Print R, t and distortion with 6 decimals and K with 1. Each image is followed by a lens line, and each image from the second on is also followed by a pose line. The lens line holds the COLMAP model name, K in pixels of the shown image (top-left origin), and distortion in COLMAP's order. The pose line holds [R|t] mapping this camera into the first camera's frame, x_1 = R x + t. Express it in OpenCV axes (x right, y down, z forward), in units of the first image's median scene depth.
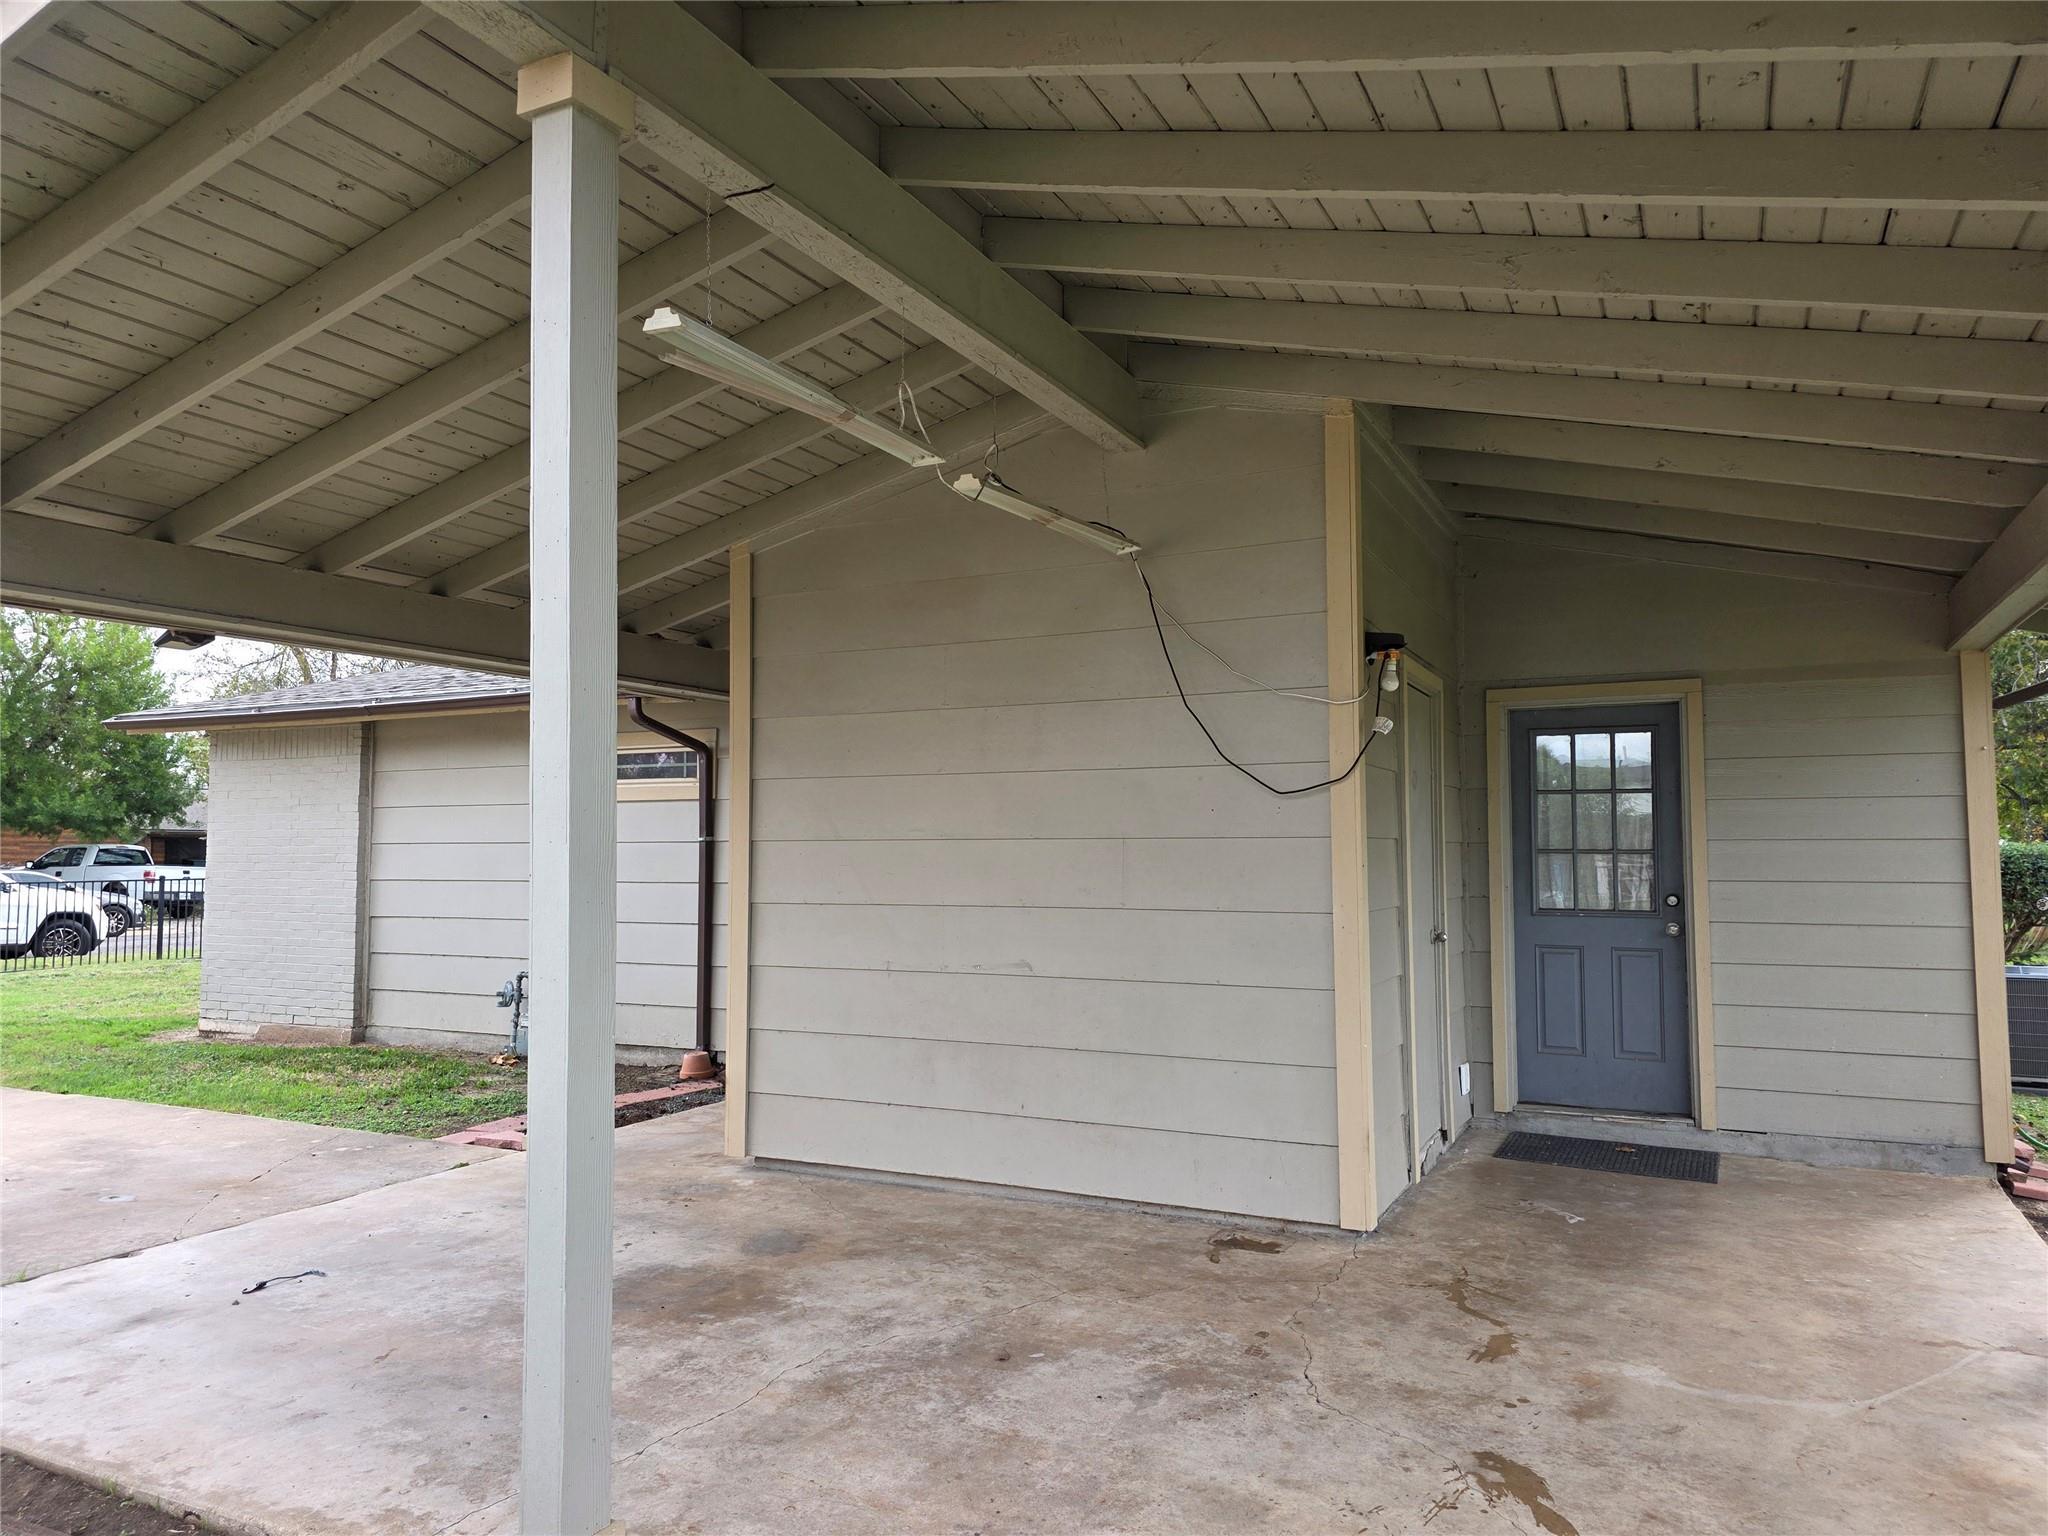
lens RADIAL K [[1396.8, 0, 1024.0], [0, 1396.8, 768.0], [0, 0, 1]] dist [0.012499, -0.000521]
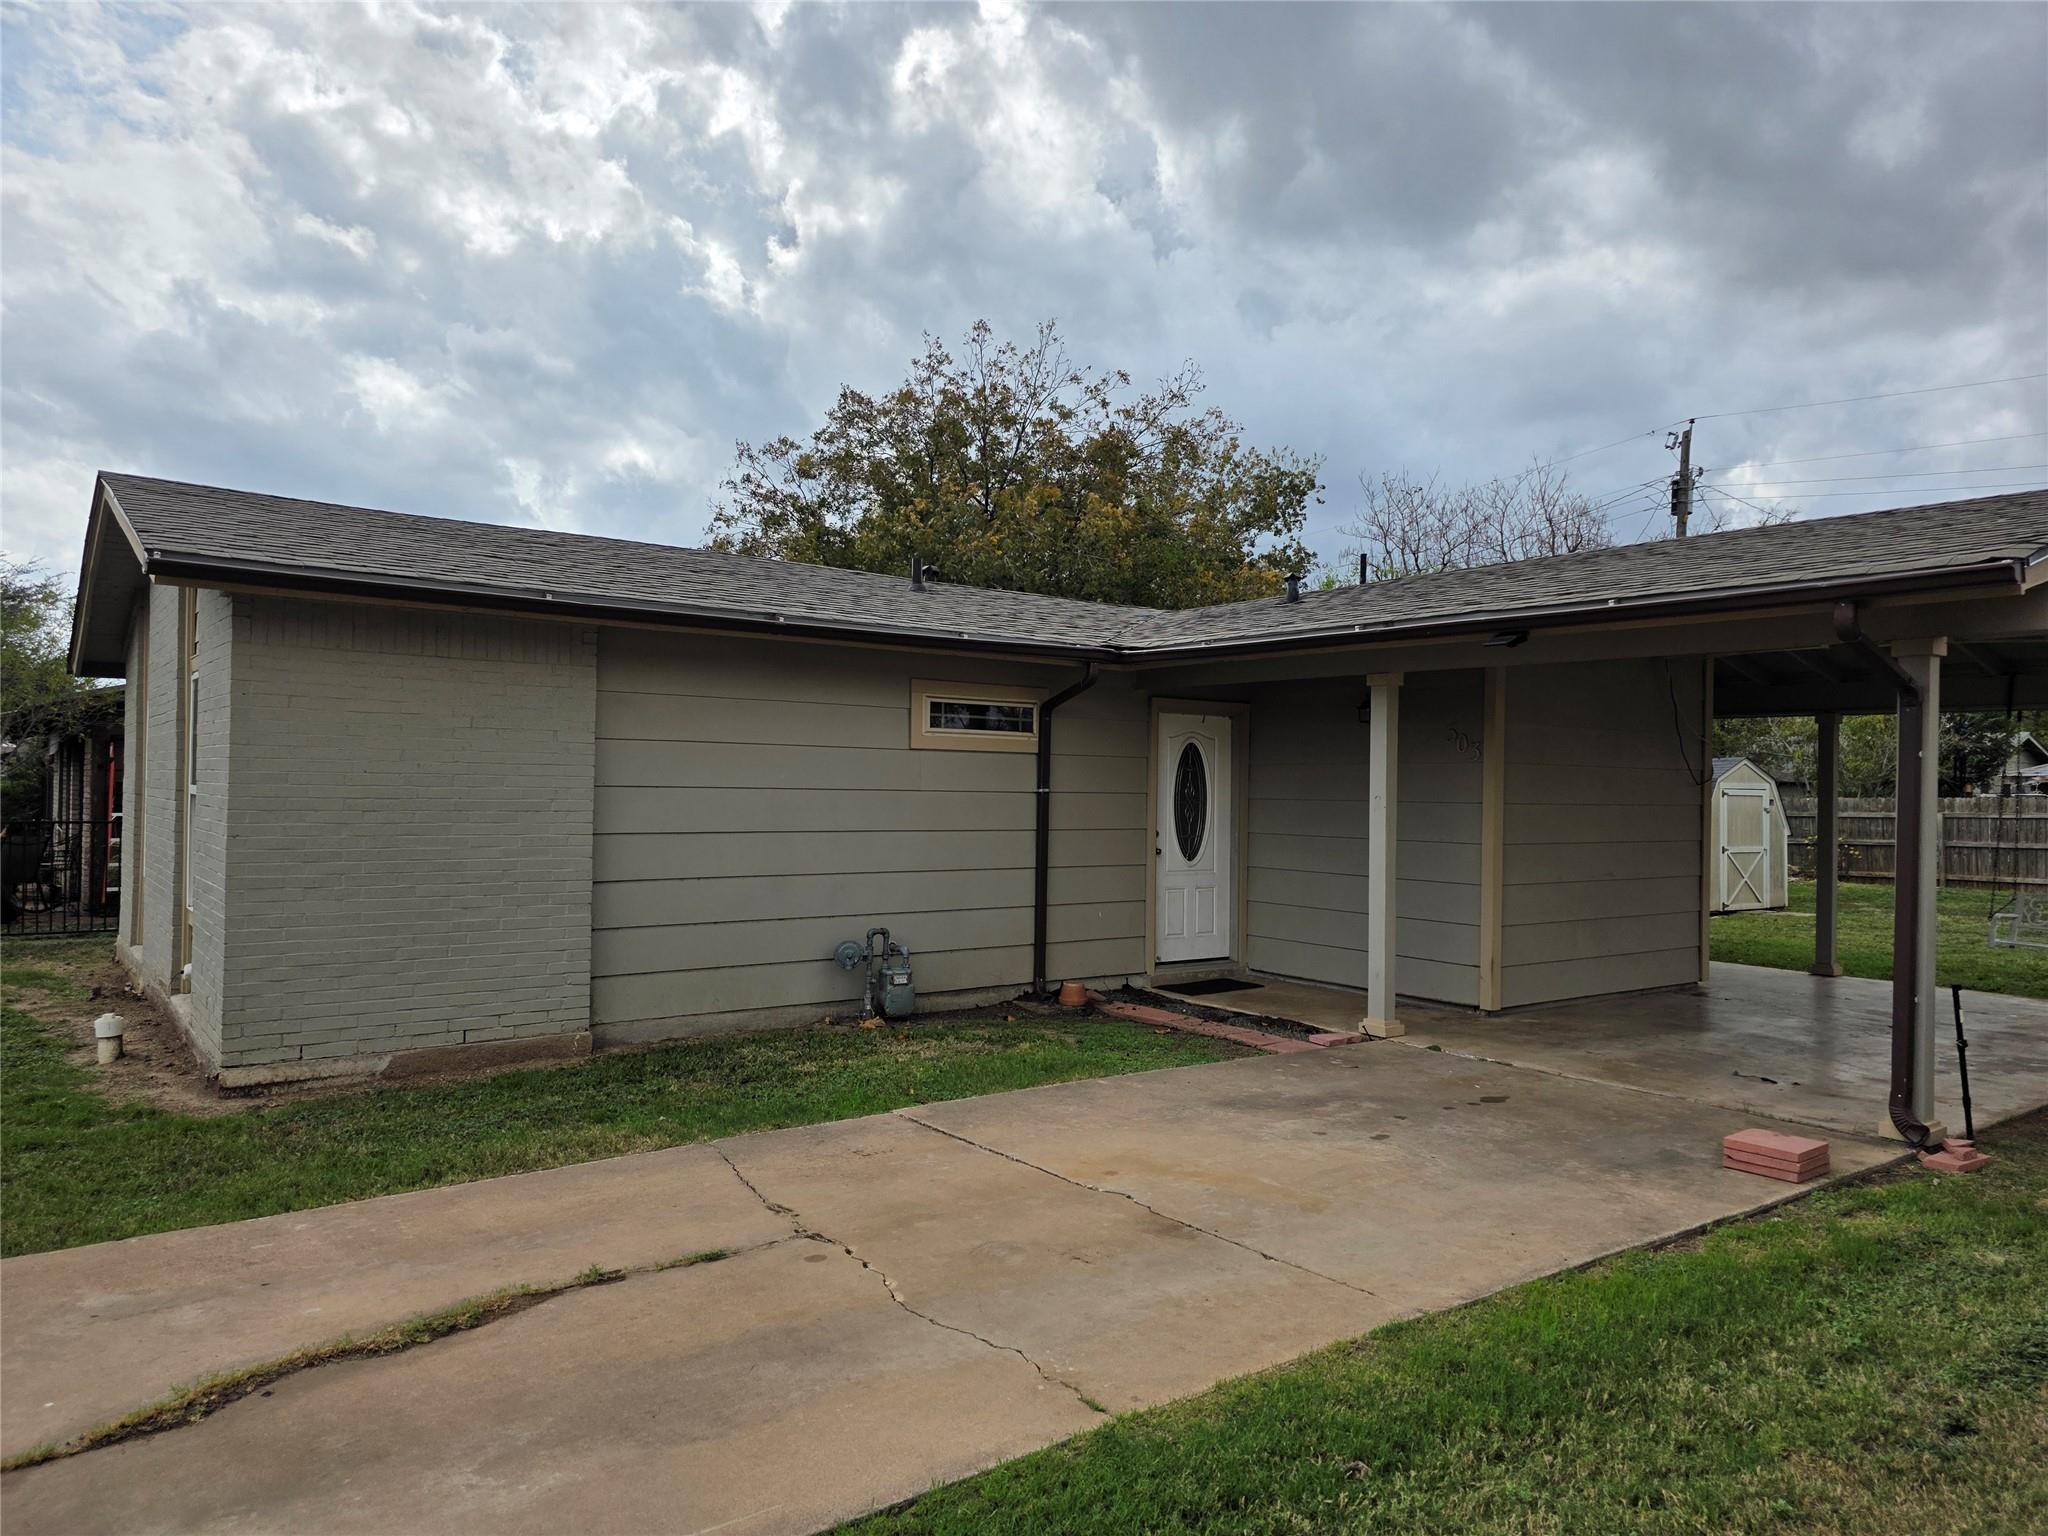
lens RADIAL K [[1396.8, 0, 1024.0], [0, 1396.8, 768.0], [0, 0, 1]] dist [0.012499, -0.000521]
pose [[0.433016, 0.022193, 0.901113, -1.058521], [-0.070530, 0.997466, 0.009326, 0.021350], [-0.898623, -0.067594, 0.433484, 0.472743]]
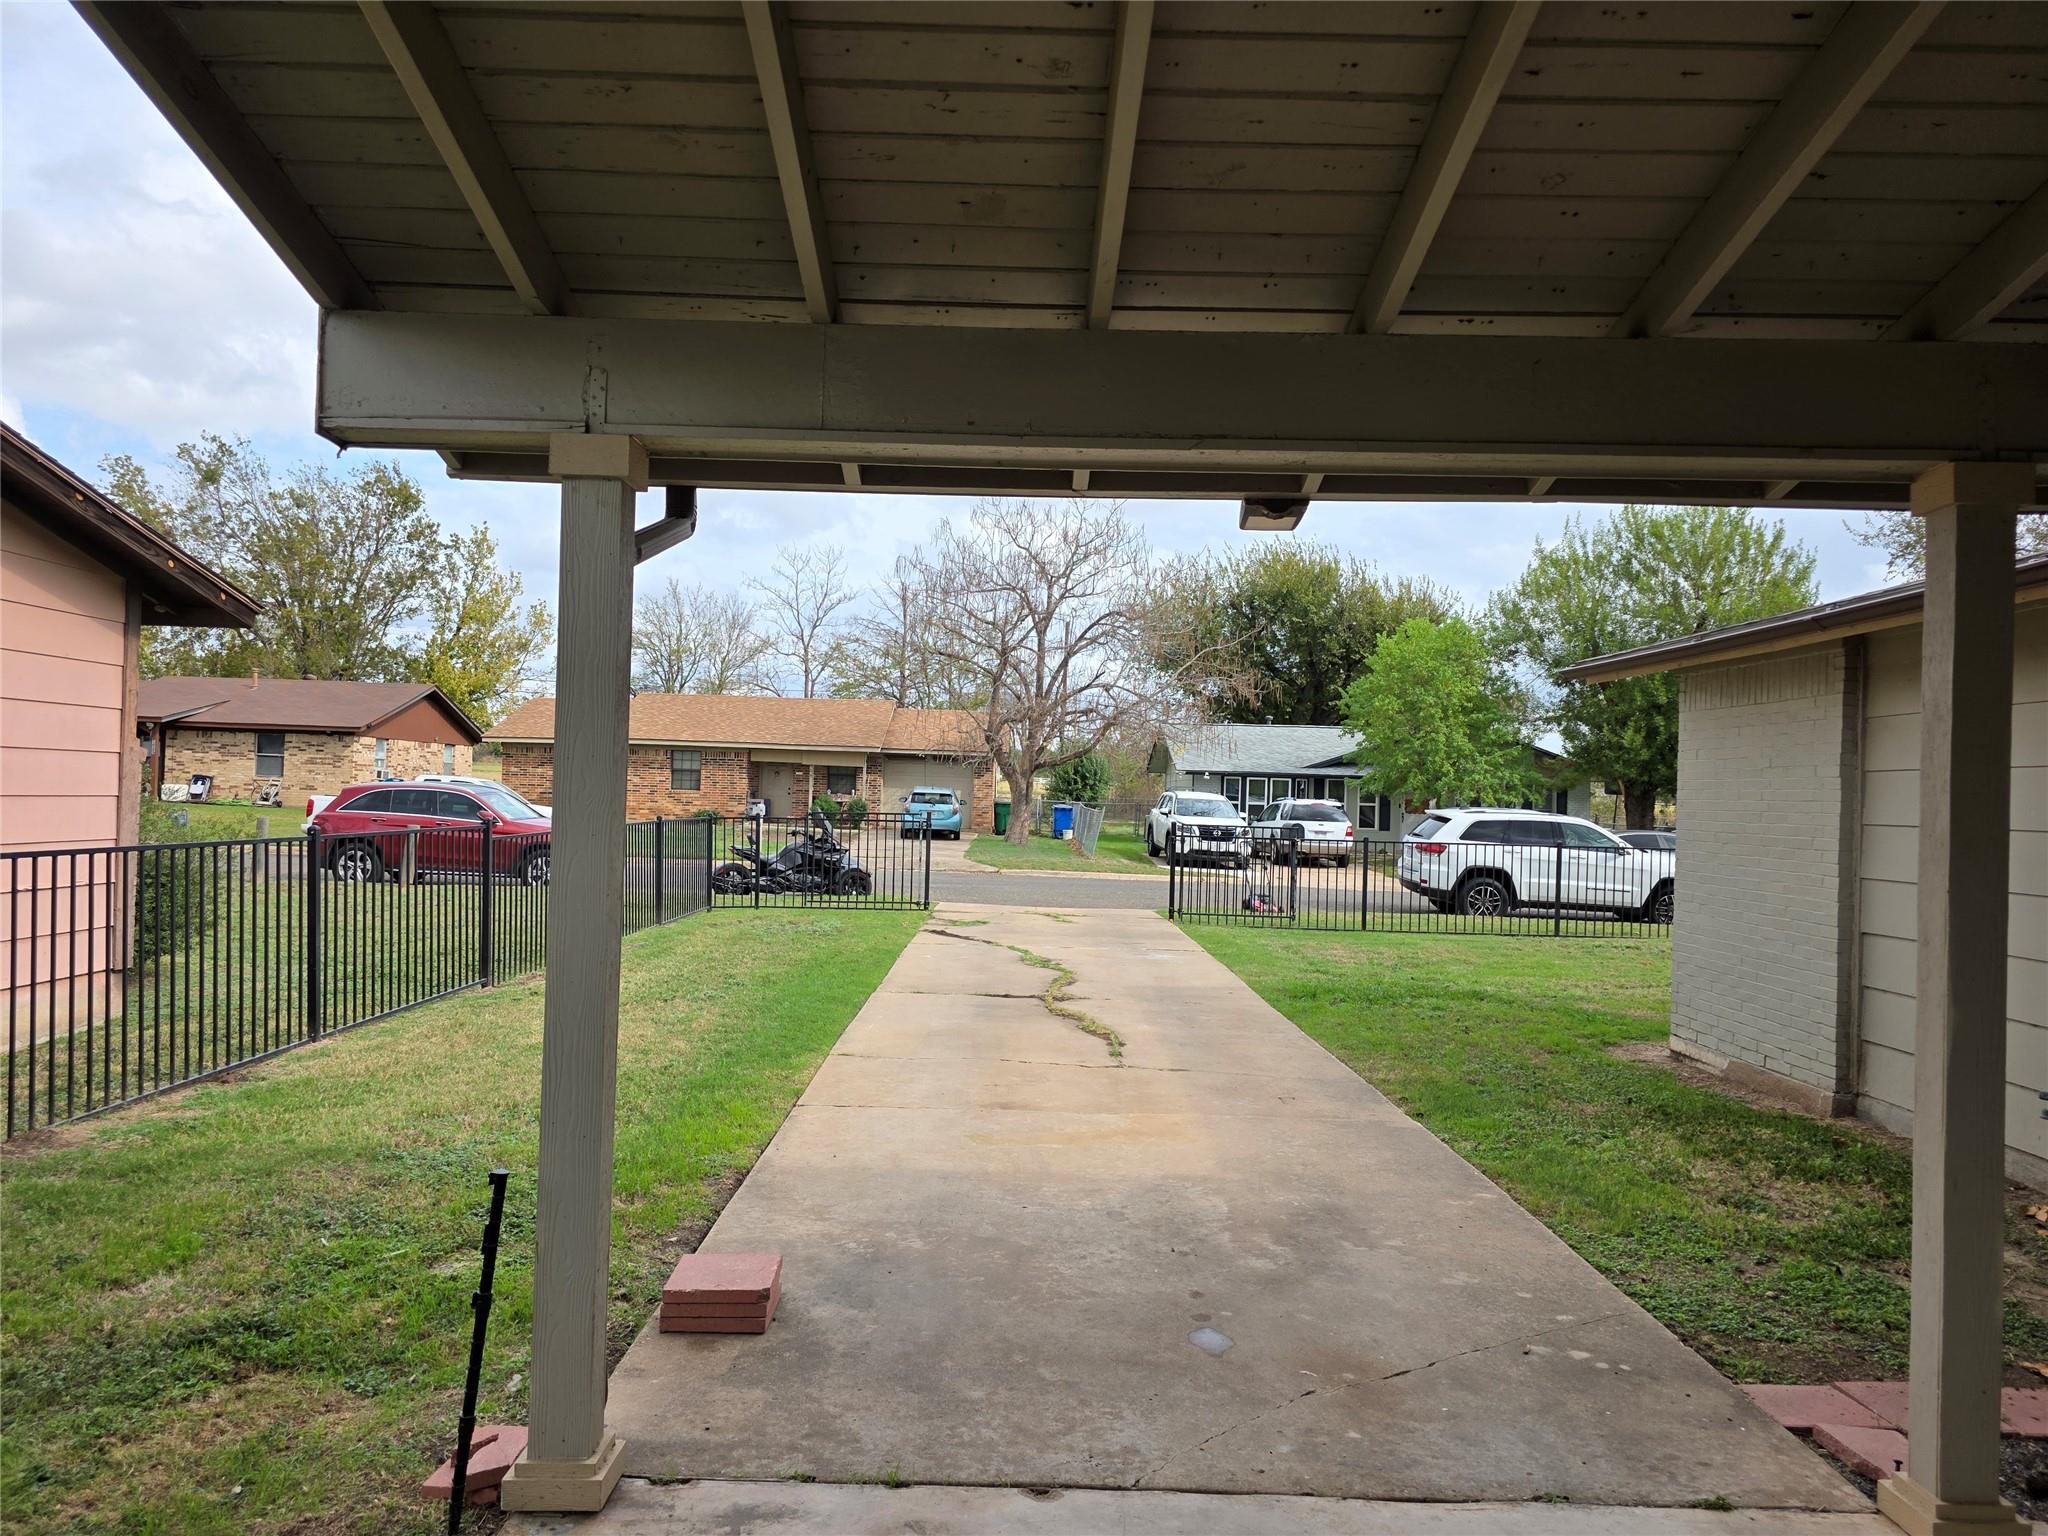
lens RADIAL K [[1396.8, 0, 1024.0], [0, 1396.8, 768.0], [0, 0, 1]] dist [0.038255, -0.000860]
pose [[0.451513, -0.002858, -0.892260, -0.039559], [0.026968, 0.999582, 0.010444, 0.008961], [0.891857, -0.028778, 0.451402, 0.337358]]
